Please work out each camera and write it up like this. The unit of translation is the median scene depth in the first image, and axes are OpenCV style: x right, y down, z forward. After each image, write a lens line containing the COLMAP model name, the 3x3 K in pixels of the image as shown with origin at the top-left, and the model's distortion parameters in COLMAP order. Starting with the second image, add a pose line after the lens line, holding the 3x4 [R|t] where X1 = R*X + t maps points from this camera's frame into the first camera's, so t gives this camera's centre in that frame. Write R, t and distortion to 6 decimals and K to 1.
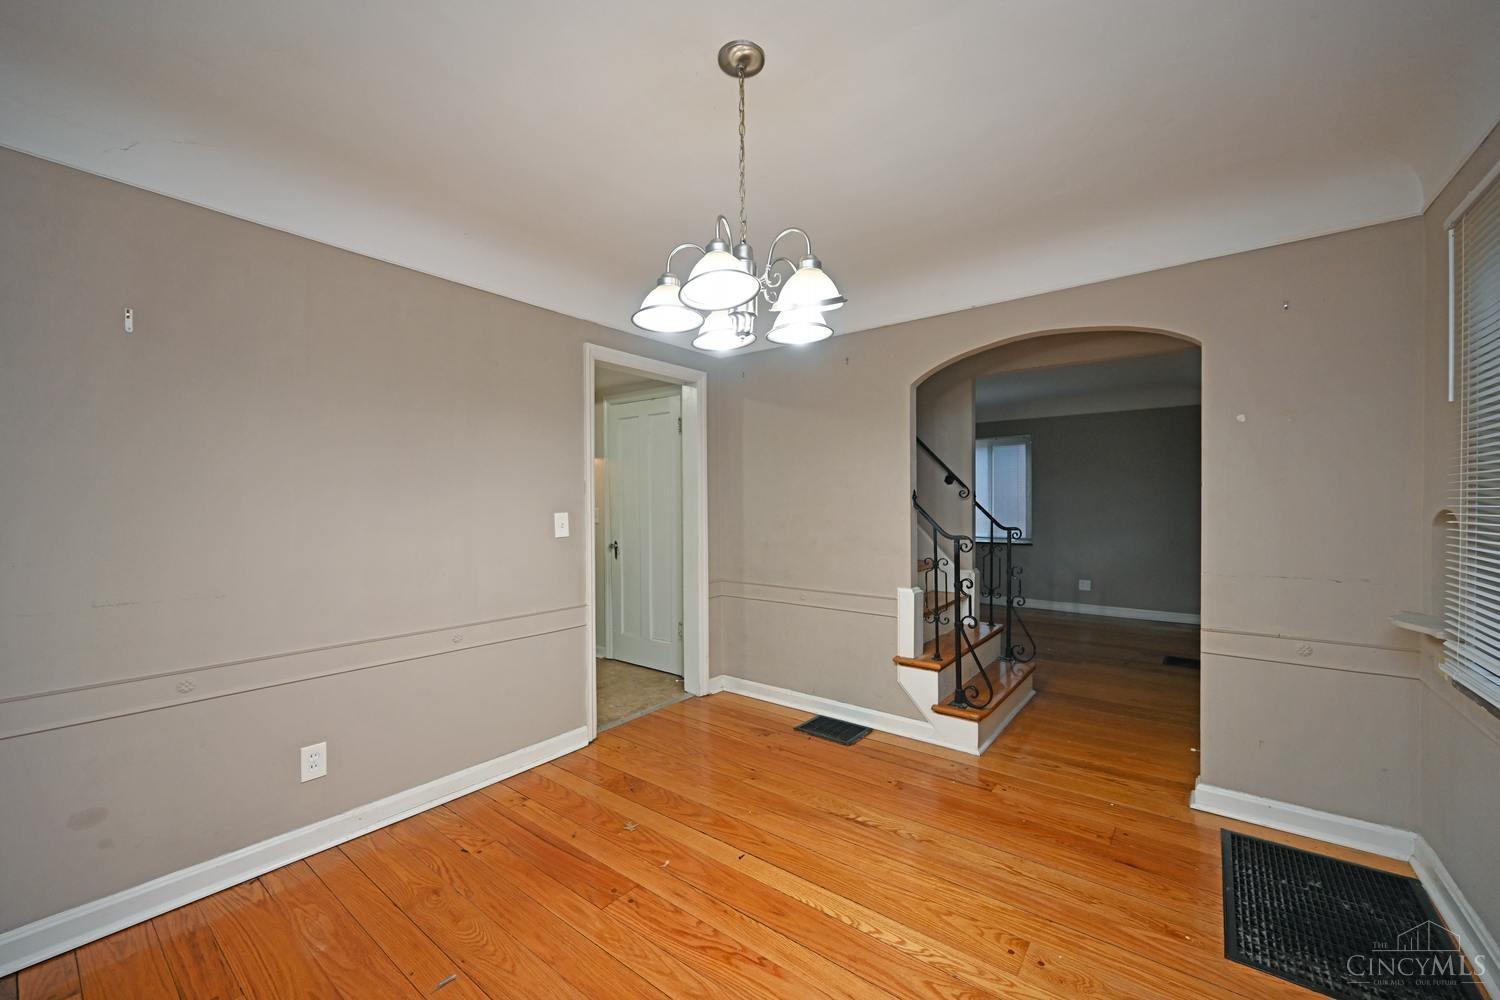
lens RADIAL K [[586.8, 0, 751.1], [0, 586.8, 508.5], [0, 0, 1]] dist [0.000188, 0.000003]
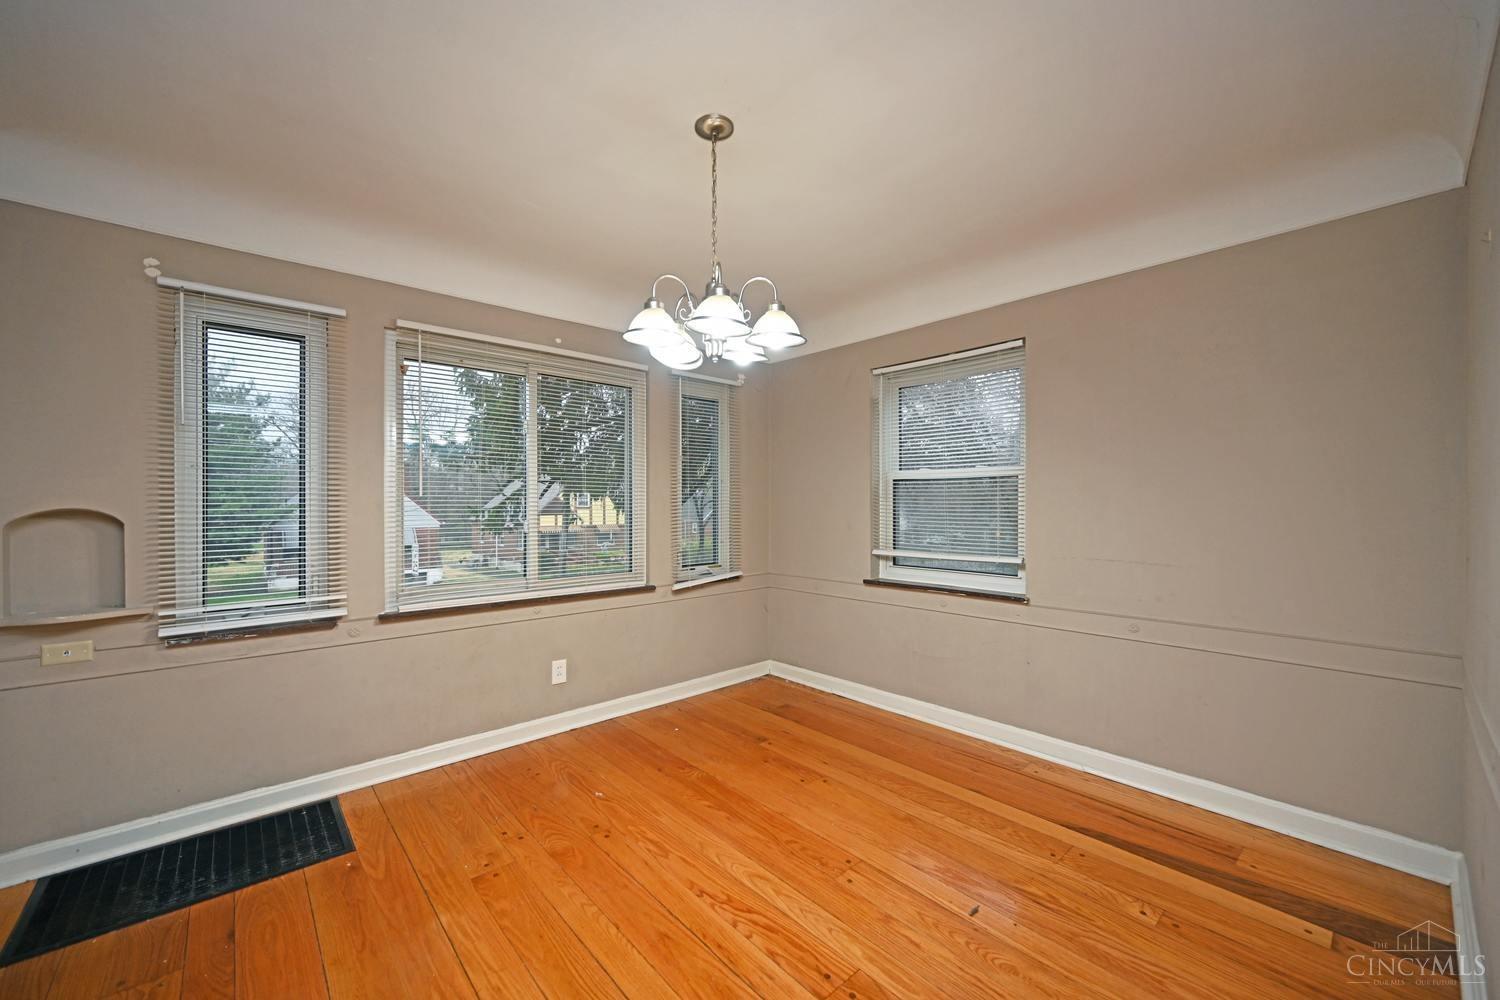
lens RADIAL K [[587.2, 0, 747.1], [0, 587.2, 502.6], [0, 0, 1]] dist [0.001373, 0.000019]
pose [[-0.982150, 0.008029, 0.187926, -0.268334], [0.009538, 0.999929, 0.007129, -0.004372], [-0.187855, 0.008795, -0.982157, 1.924639]]
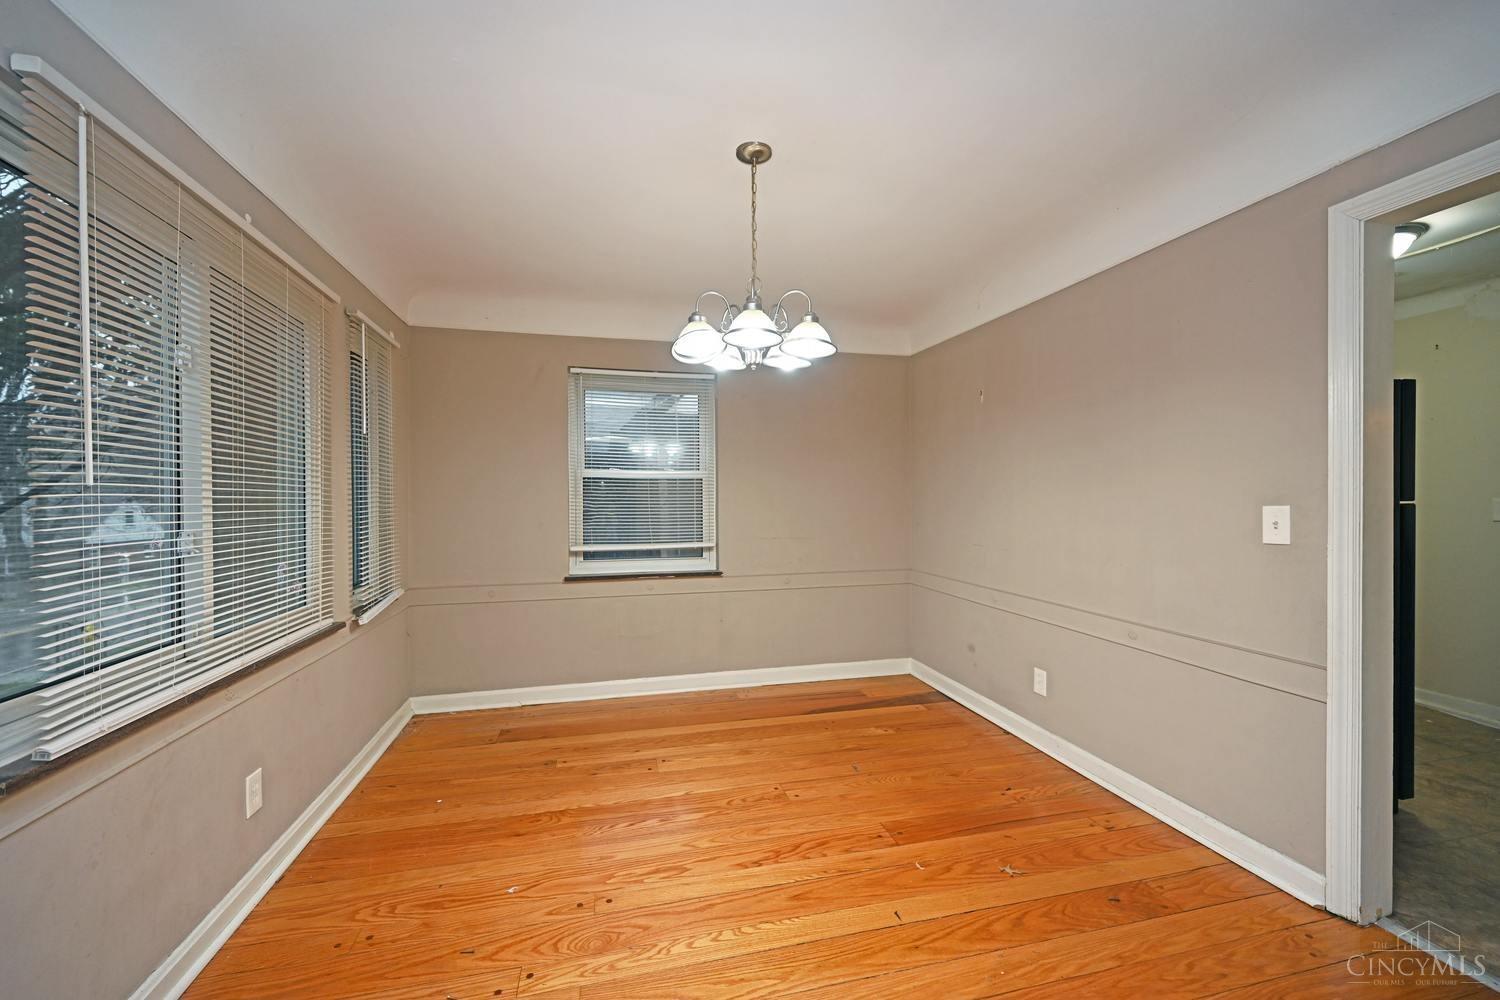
lens RADIAL K [[587.2, 0, 747.1], [0, 587.2, 502.6], [0, 0, 1]] dist [0.001373, 0.000019]
pose [[-0.624051, 0.012640, -0.781281, 0.904550], [-0.001093, 0.999854, 0.017049, -0.011075], [0.781383, 0.011493, -0.623946, 1.593955]]
